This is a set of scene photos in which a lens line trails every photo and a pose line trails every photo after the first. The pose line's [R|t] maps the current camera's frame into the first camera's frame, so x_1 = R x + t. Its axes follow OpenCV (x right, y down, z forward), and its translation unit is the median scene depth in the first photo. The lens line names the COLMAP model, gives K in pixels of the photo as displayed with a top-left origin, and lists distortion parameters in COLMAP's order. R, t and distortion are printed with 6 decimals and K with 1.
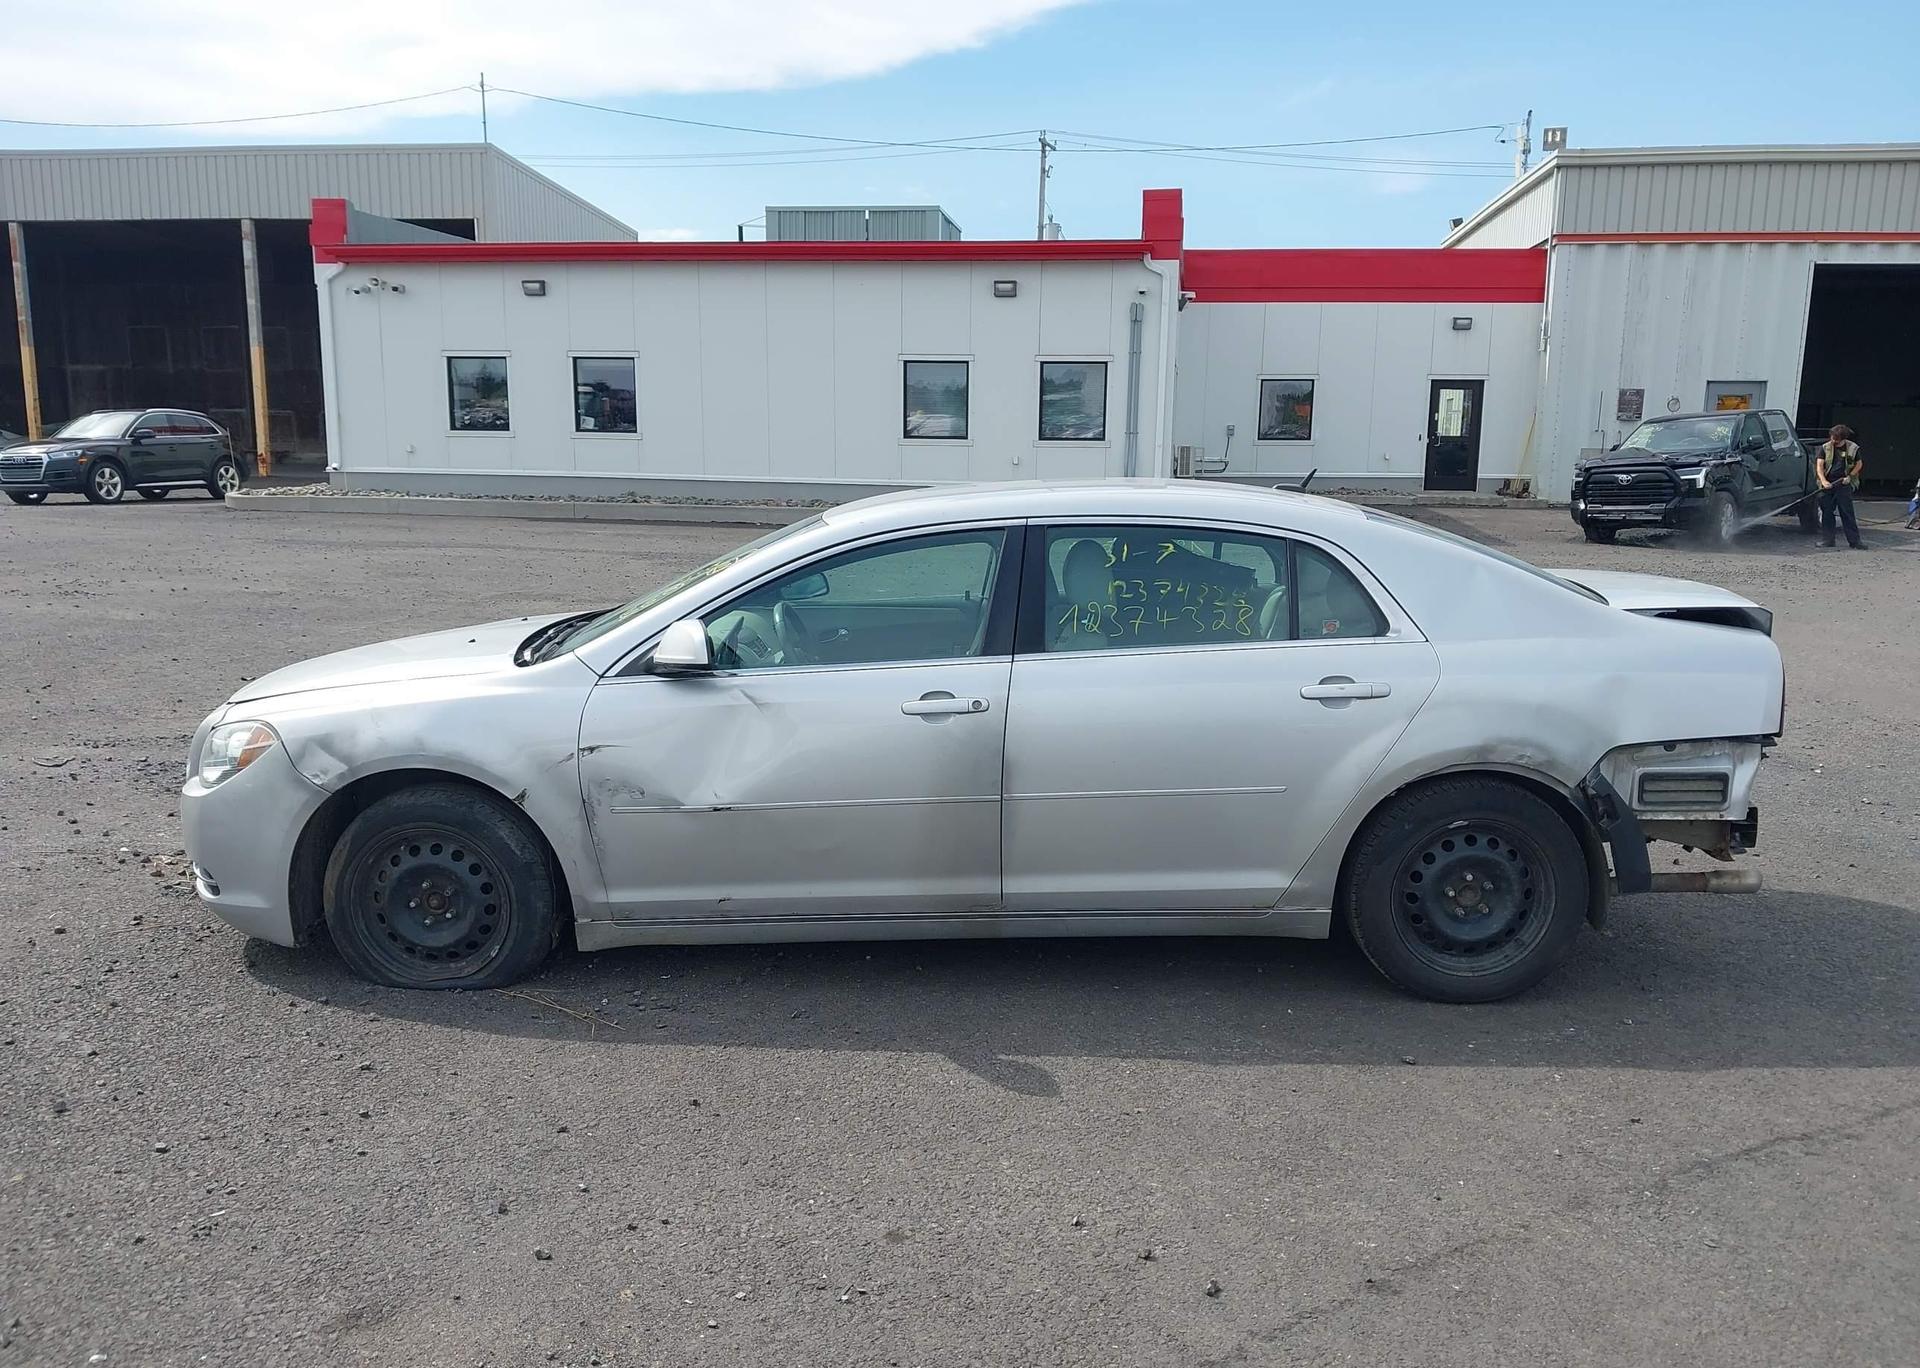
lens RADIAL K [[1520.0, 0, 969.9], [0, 1520.0, 703.9], [0, 0, 1]] dist [0.006606, -0.004103]
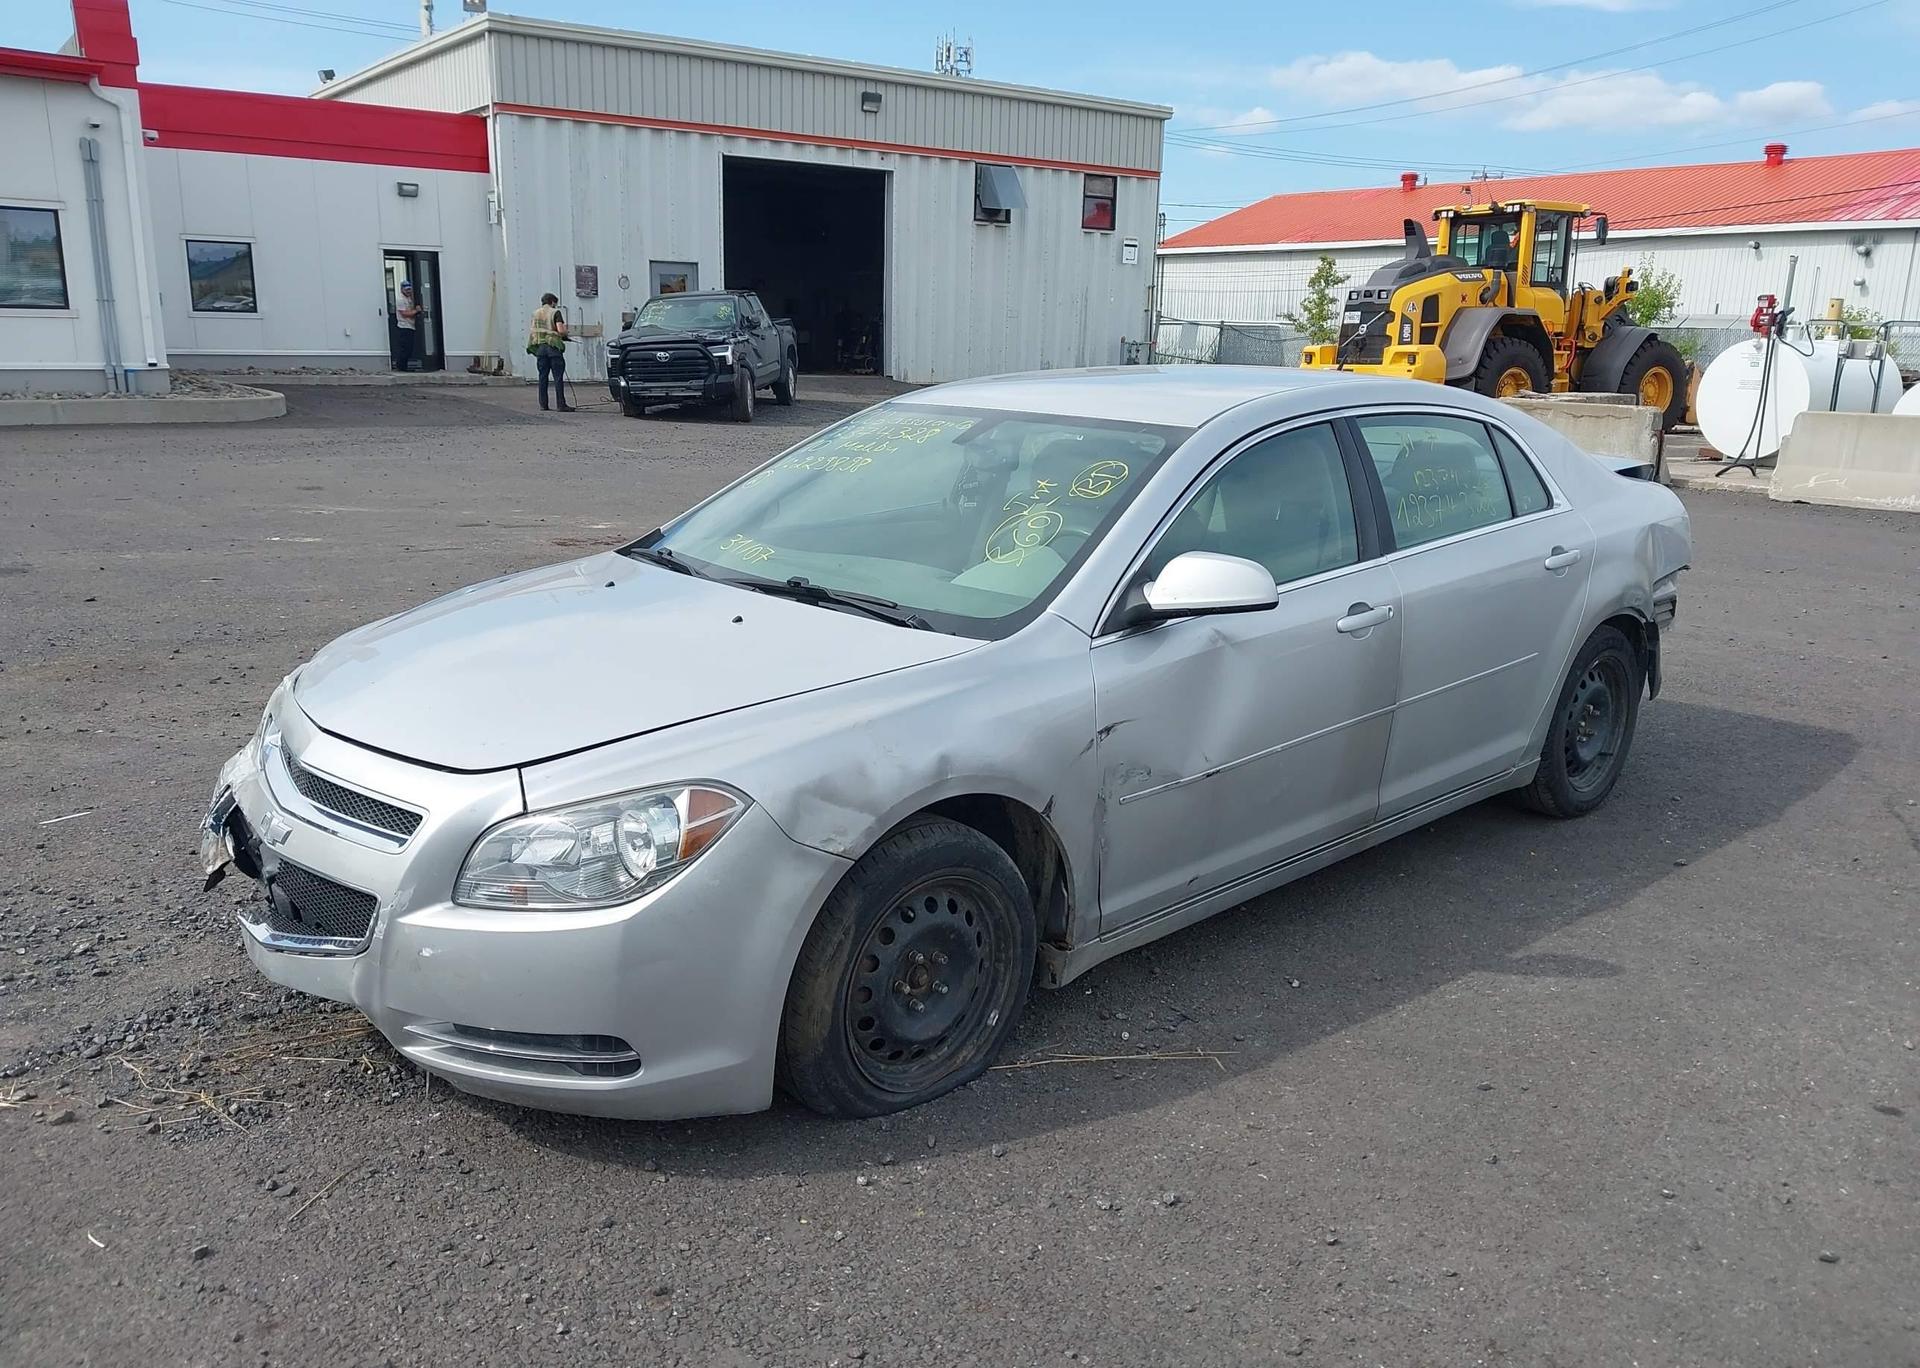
lens RADIAL K [[1528.2, 0, 972.4], [0, 1528.2, 703.6], [0, 0, 1]] dist [0.007555, -0.011630]
pose [[0.719674, -0.160983, 0.675392, -0.149424], [0.107810, 0.986861, 0.120344, -0.015472], [-0.685891, -0.013794, 0.727573, 0.085703]]
